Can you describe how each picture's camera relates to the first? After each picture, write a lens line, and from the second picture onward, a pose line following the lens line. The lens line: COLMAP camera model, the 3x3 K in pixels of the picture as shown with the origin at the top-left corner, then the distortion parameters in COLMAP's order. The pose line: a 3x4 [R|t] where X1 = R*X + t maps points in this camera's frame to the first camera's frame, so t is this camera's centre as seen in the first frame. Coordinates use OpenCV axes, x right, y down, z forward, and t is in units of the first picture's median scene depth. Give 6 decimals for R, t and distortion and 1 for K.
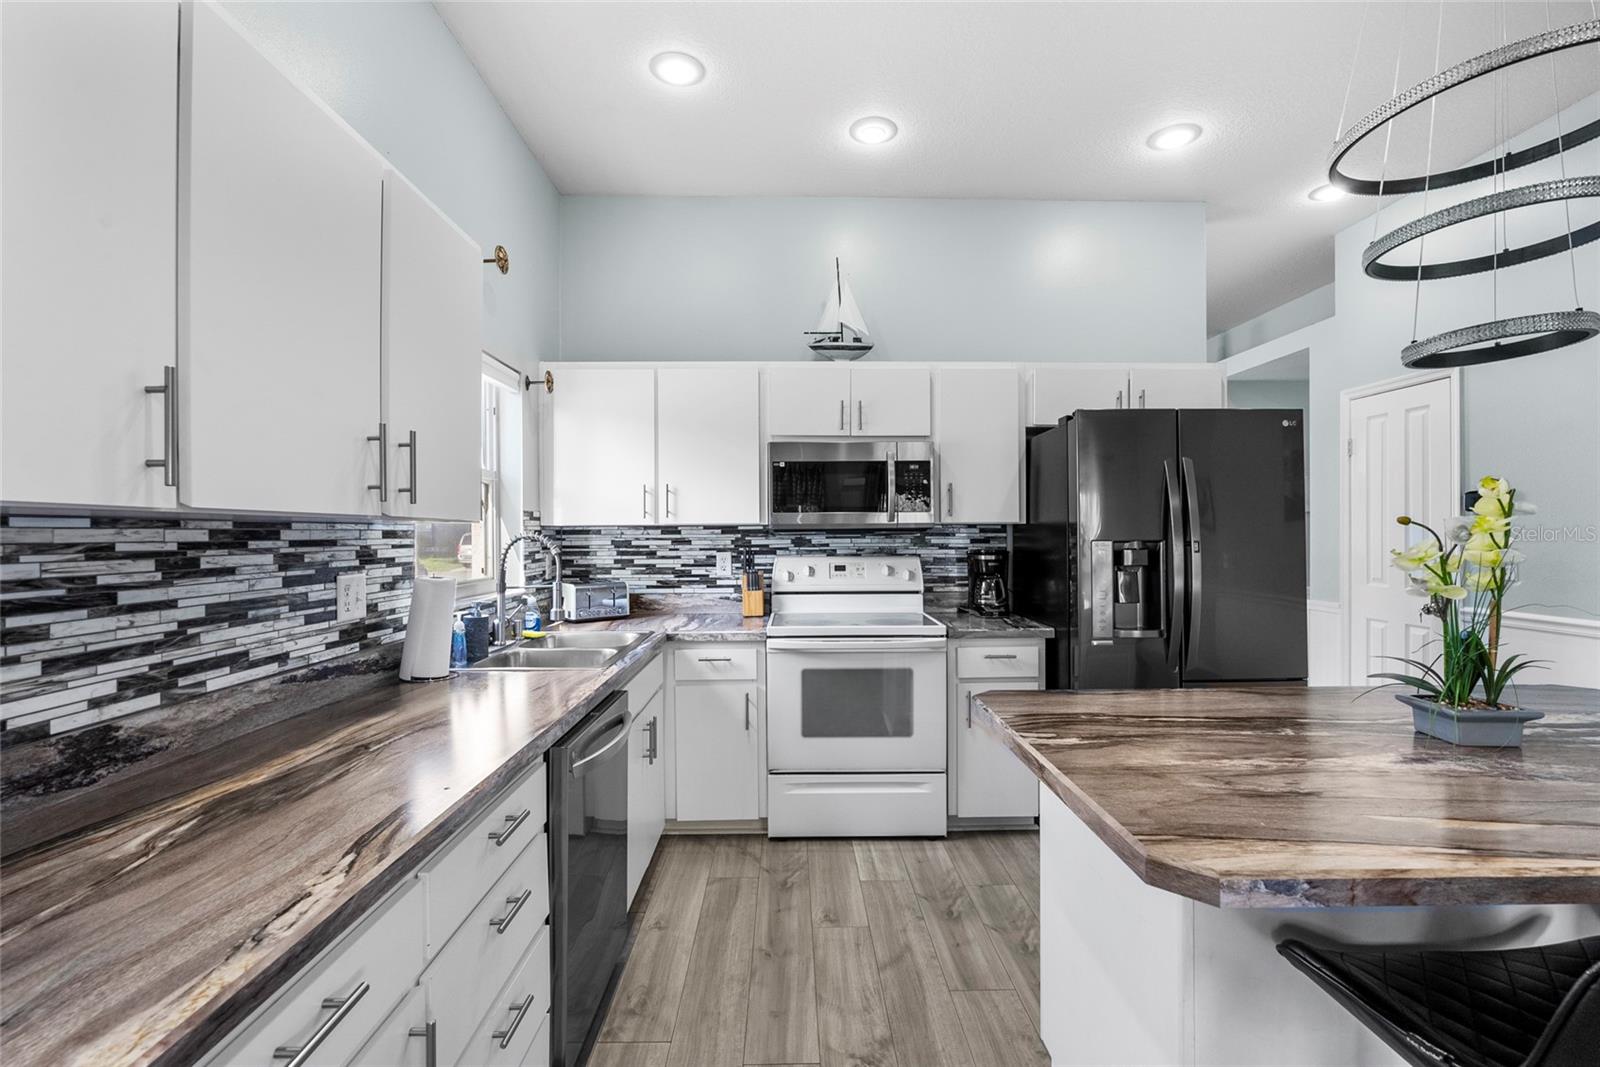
lens RADIAL K [[720.0, 0, 796.2], [0, 720.0, 532.2], [0, 0, 1]] dist [-0.005000, 0.000044]
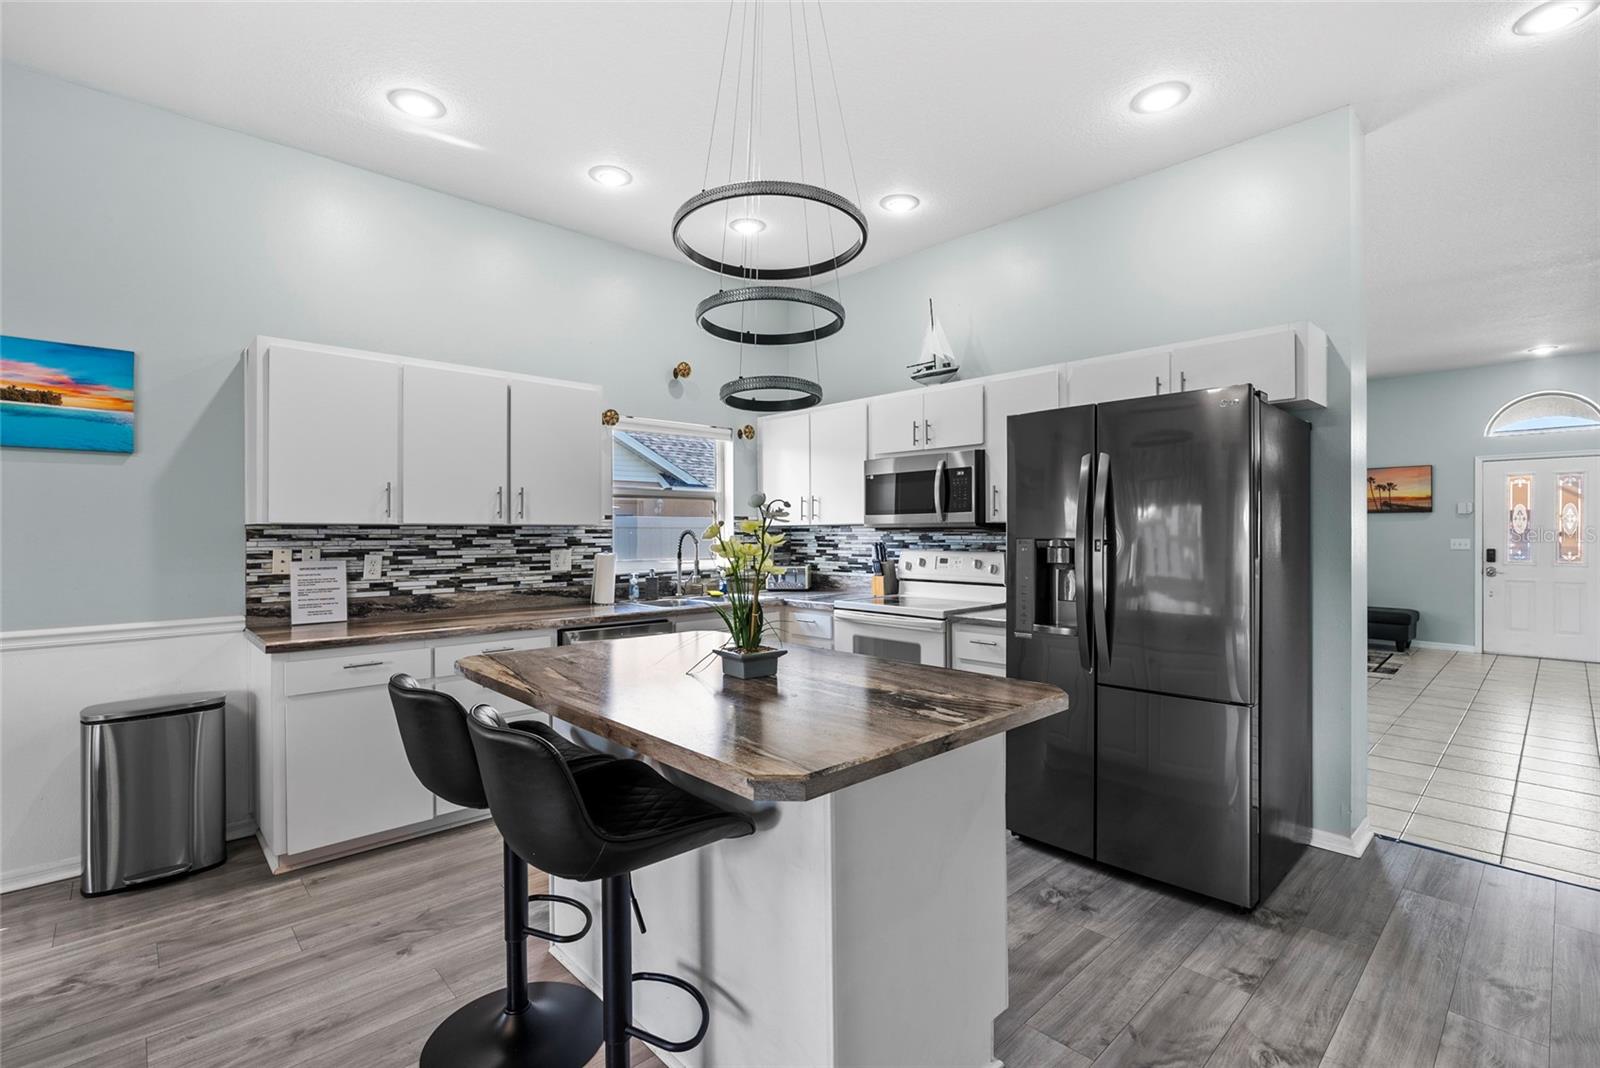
lens RADIAL K [[720.0, 0, 796.2], [0, 720.0, 532.7], [0, 0, 1]] dist [-0.005000, 0.000044]
pose [[0.674084, 0.002362, -0.738651, 0.853076], [0.001145, 0.999990, 0.004243, -0.001007], [0.738653, -0.003706, 0.674075, 0.037164]]
